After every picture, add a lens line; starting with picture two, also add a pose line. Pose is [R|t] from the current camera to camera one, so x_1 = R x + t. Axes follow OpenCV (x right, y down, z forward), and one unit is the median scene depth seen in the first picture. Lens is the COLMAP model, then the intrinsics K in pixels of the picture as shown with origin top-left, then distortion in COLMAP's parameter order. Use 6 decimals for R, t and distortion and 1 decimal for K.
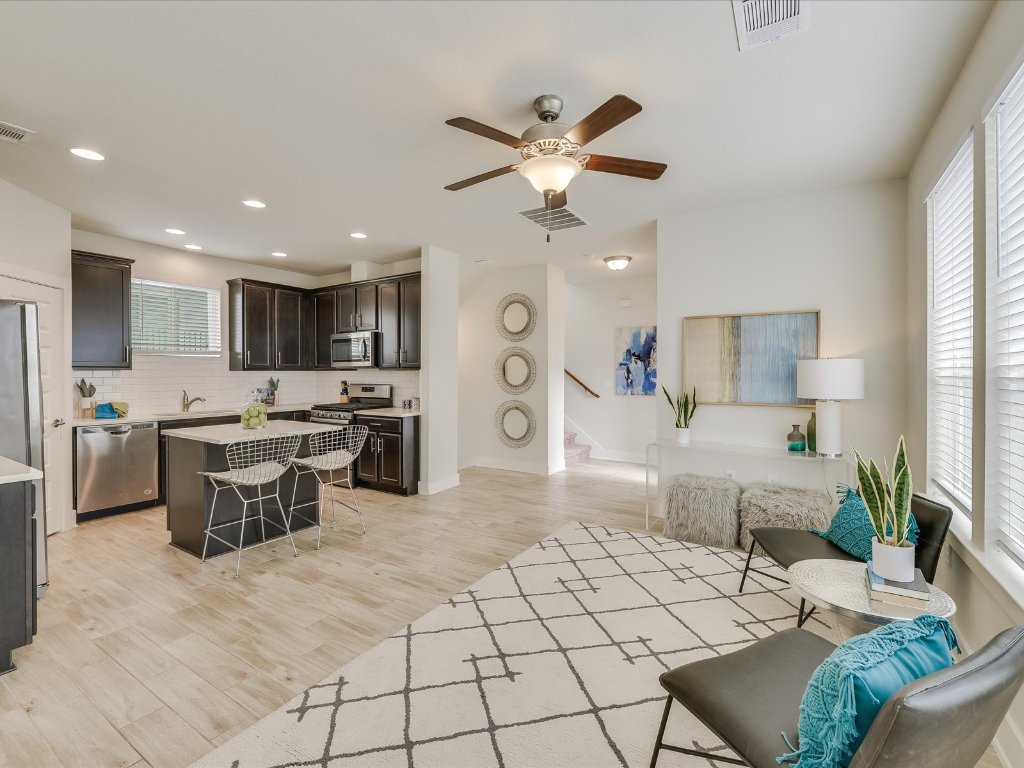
lens RADIAL K [[457.6, 0, 515.2], [0, 457.6, 377.0], [0, 0, 1]] dist [-0.003742, -0.000668]
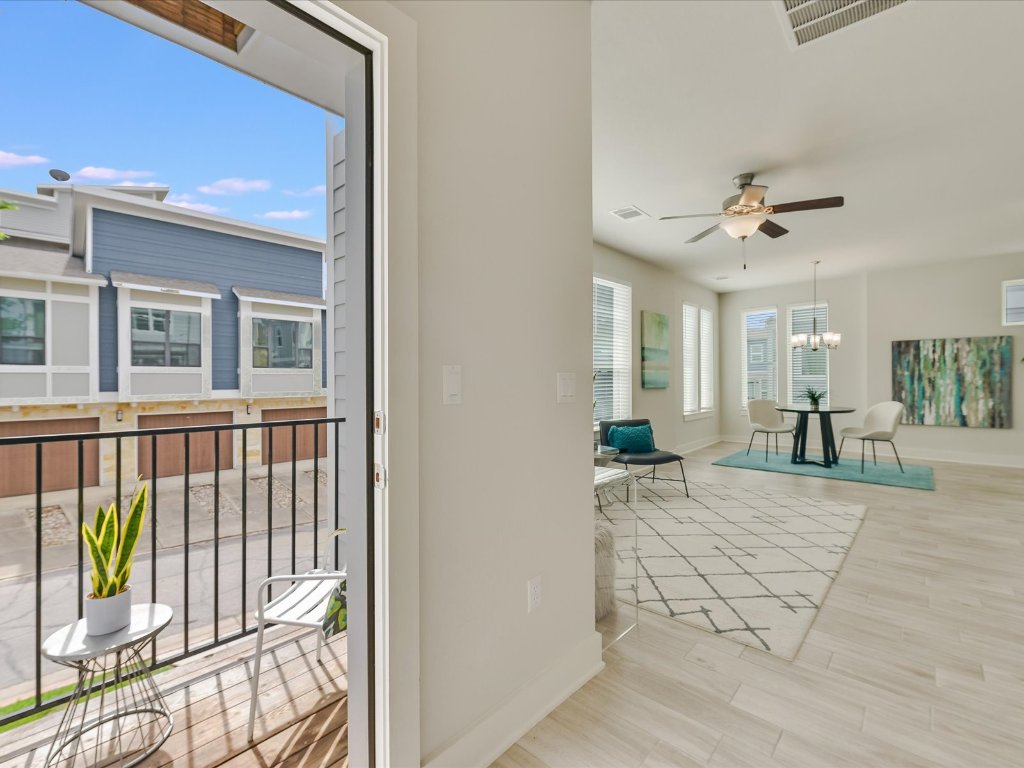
lens RADIAL K [[457.6, 0, 515.2], [0, 457.6, 377.0], [0, 0, 1]] dist [-0.003742, -0.000668]
pose [[-0.984556, 0.004057, 0.175023, 0.292127], [0.005238, 0.999967, 0.006286, 0.018108], [-0.174991, 0.007105, -0.984544, 1.381041]]
